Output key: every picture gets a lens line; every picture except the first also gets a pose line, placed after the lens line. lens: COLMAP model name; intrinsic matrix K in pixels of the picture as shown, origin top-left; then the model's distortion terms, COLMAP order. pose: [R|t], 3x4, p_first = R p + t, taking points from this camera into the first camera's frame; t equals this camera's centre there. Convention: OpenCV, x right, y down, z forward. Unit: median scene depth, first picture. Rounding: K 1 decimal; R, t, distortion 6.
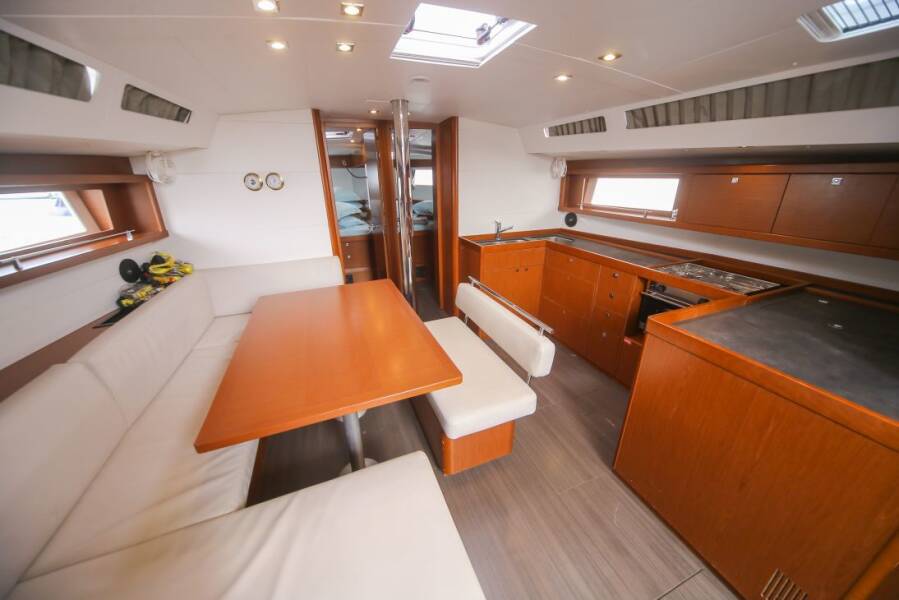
lens RADIAL K [[314.1, 0, 449.5], [0, 314.1, 300.0], [0, 0, 1]] dist [-0.009202, -0.000013]
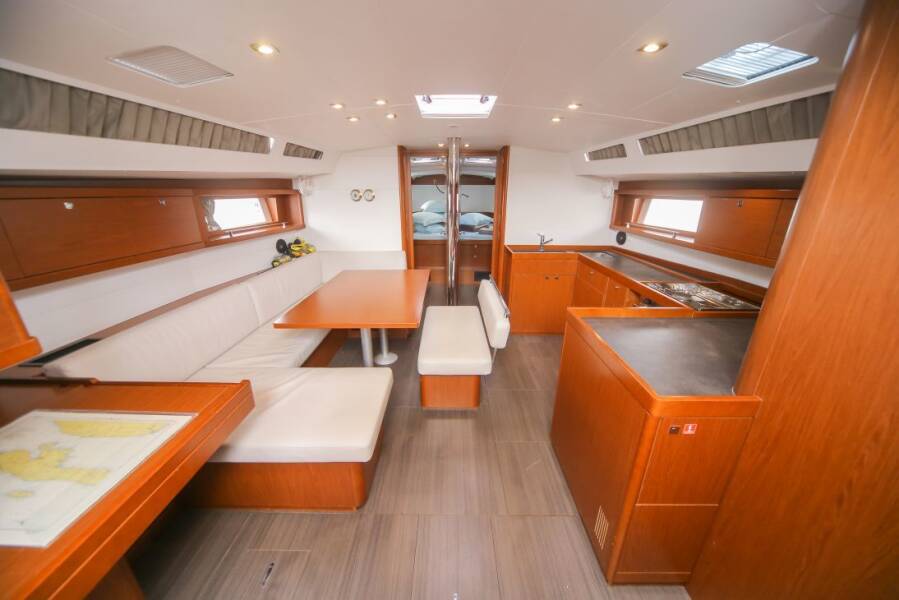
lens RADIAL K [[316.8, 0, 449.5], [0, 316.8, 300.0], [0, 0, 1]] dist [-0.006696, 0.000115]
pose [[0.925691, 0.136454, -0.352811, 0.411067], [-0.152441, 0.988153, -0.017787, 0.077137], [0.346204, 0.070248, 0.935526, -0.233576]]
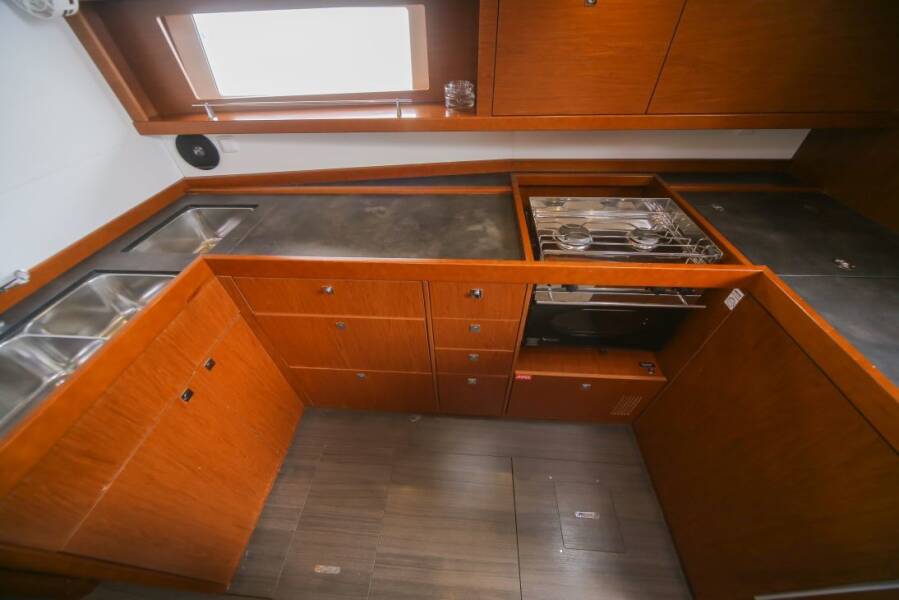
lens RADIAL K [[314.0, 0, 449.5], [0, 314.0, 300.0], [0, 0, 1]] dist [-0.000704, 0.000022]
pose [[0.435279, -0.617364, 0.655282, 0.247800], [0.355070, 0.786574, 0.505199, -0.311586], [-0.827320, 0.012769, 0.561586, 0.836645]]
